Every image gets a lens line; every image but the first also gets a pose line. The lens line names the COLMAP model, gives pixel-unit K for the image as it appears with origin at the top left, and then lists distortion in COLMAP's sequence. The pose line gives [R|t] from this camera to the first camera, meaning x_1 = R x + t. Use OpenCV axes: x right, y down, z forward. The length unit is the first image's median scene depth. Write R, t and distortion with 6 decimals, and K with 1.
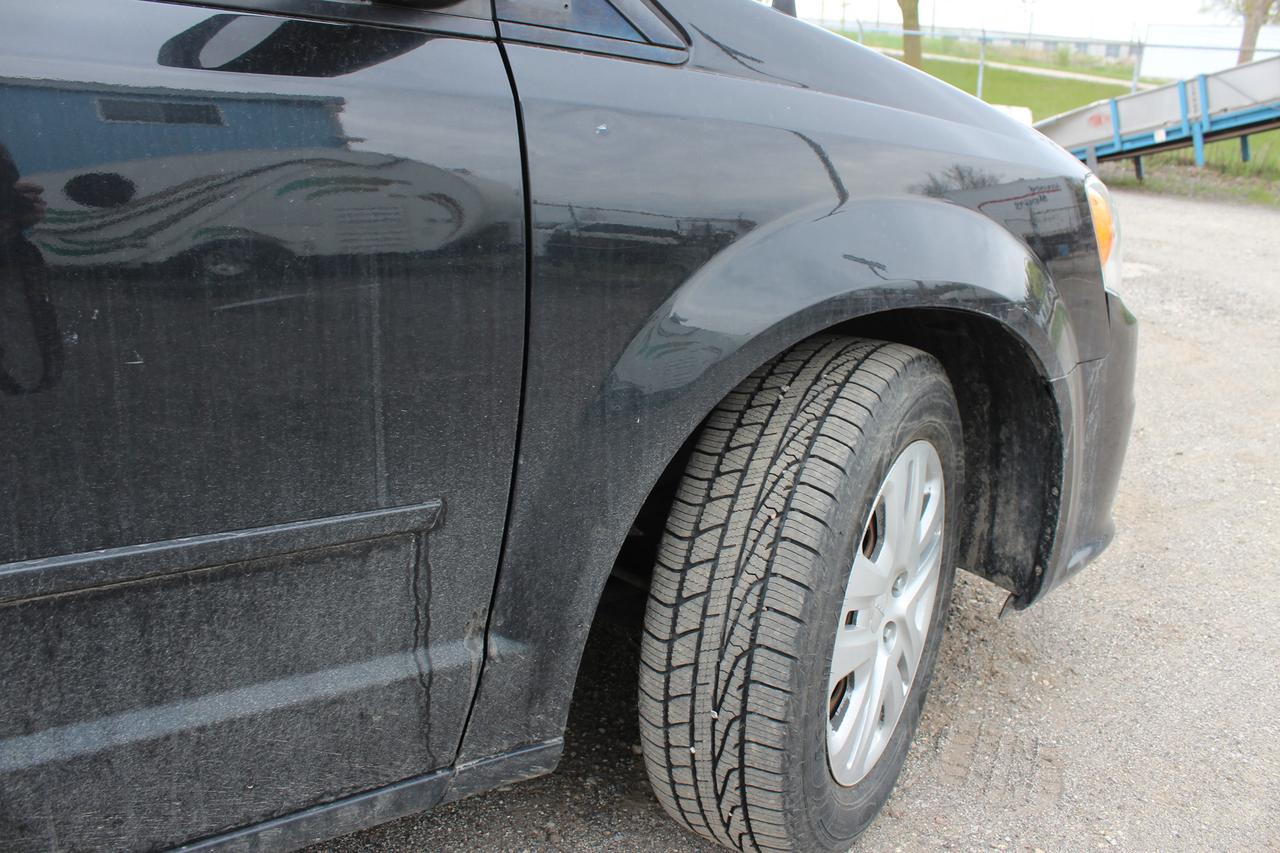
lens RADIAL K [[1080.4, 0, 640.5], [0, 1080.4, 423.0], [0, 0, 1]] dist [-0.165364, 0.136673]
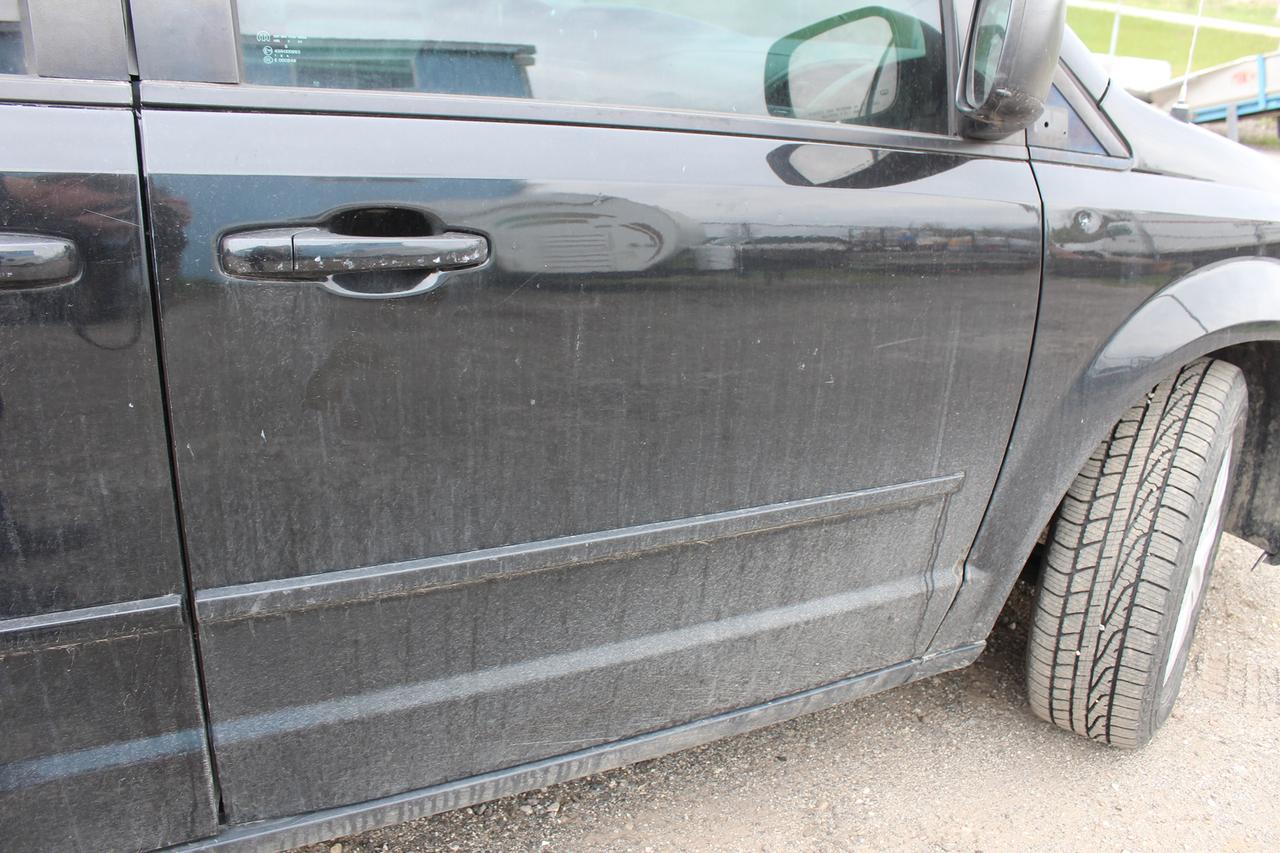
lens RADIAL K [[1080.4, 0, 640.6], [0, 1080.4, 422.9], [0, 0, 1]] dist [-0.165364, 0.136673]
pose [[0.995834, 0.042875, -0.080479, -0.453229], [-0.037901, 0.997335, 0.062347, -0.061925], [0.082938, -0.059037, 0.994804, -0.425569]]
